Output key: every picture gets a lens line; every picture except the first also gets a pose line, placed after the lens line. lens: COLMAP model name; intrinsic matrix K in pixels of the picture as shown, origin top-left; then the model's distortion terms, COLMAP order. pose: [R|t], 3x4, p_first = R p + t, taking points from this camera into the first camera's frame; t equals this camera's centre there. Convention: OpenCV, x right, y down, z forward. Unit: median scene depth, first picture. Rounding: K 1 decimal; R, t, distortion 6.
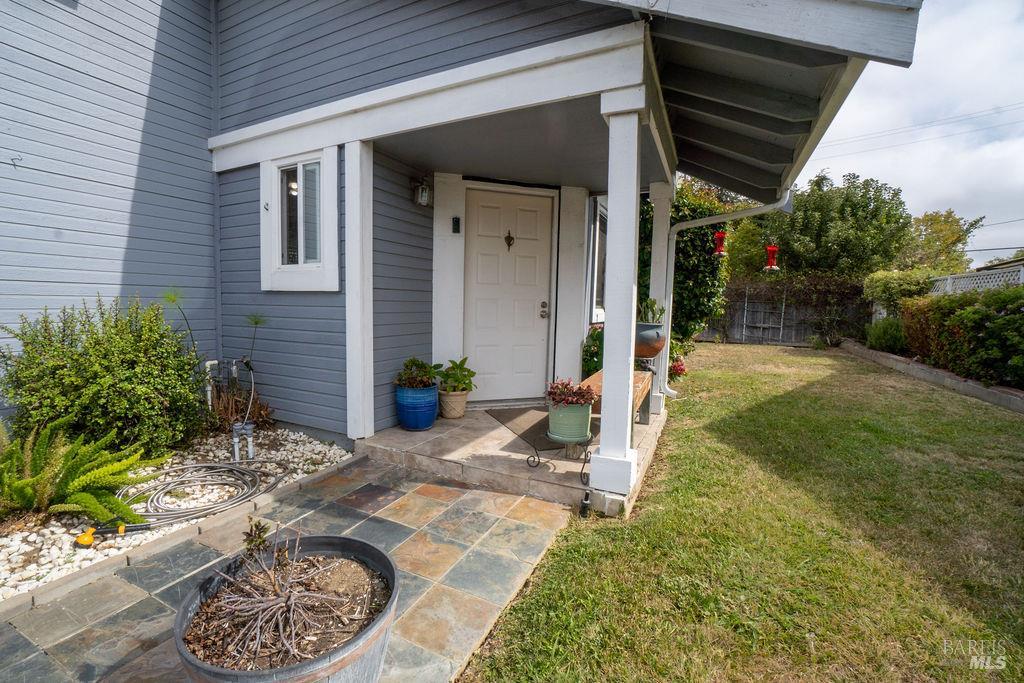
lens RADIAL K [[451.3, 0, 503.8], [0, 451.3, 343.5], [0, 0, 1]] dist [-0.063202, 0.022853]
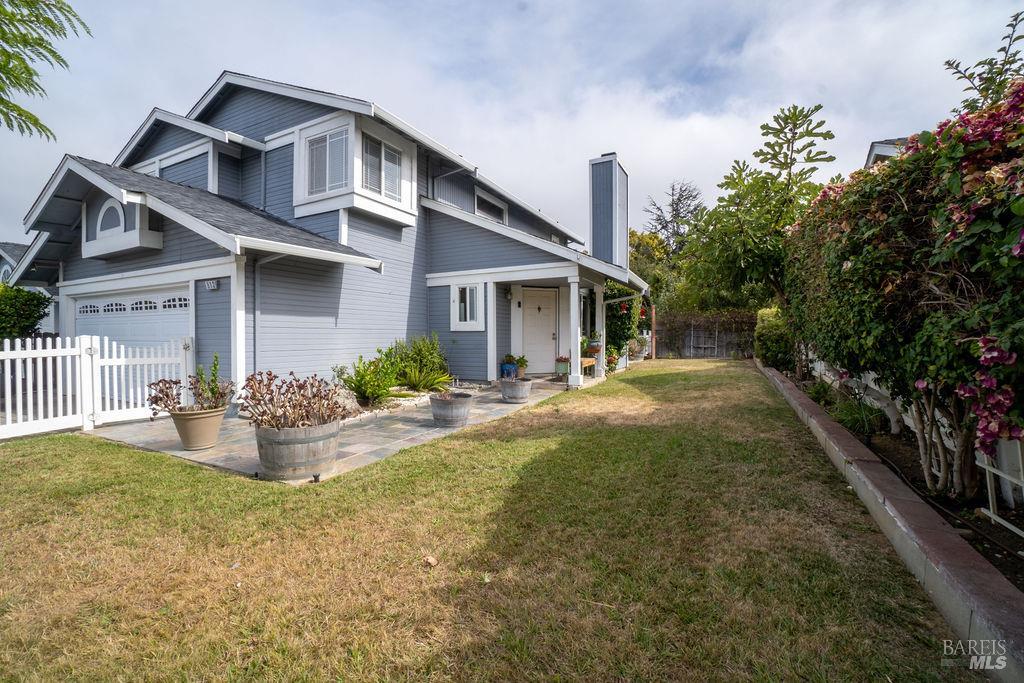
lens RADIAL K [[451.3, 0, 503.8], [0, 451.3, 343.5], [0, 0, 1]] dist [-0.063202, 0.022853]
pose [[0.999610, -0.021711, -0.017572, -0.174426], [0.020354, 0.997046, -0.074061, 0.172953], [0.019128, 0.073674, 0.997099, -1.794195]]
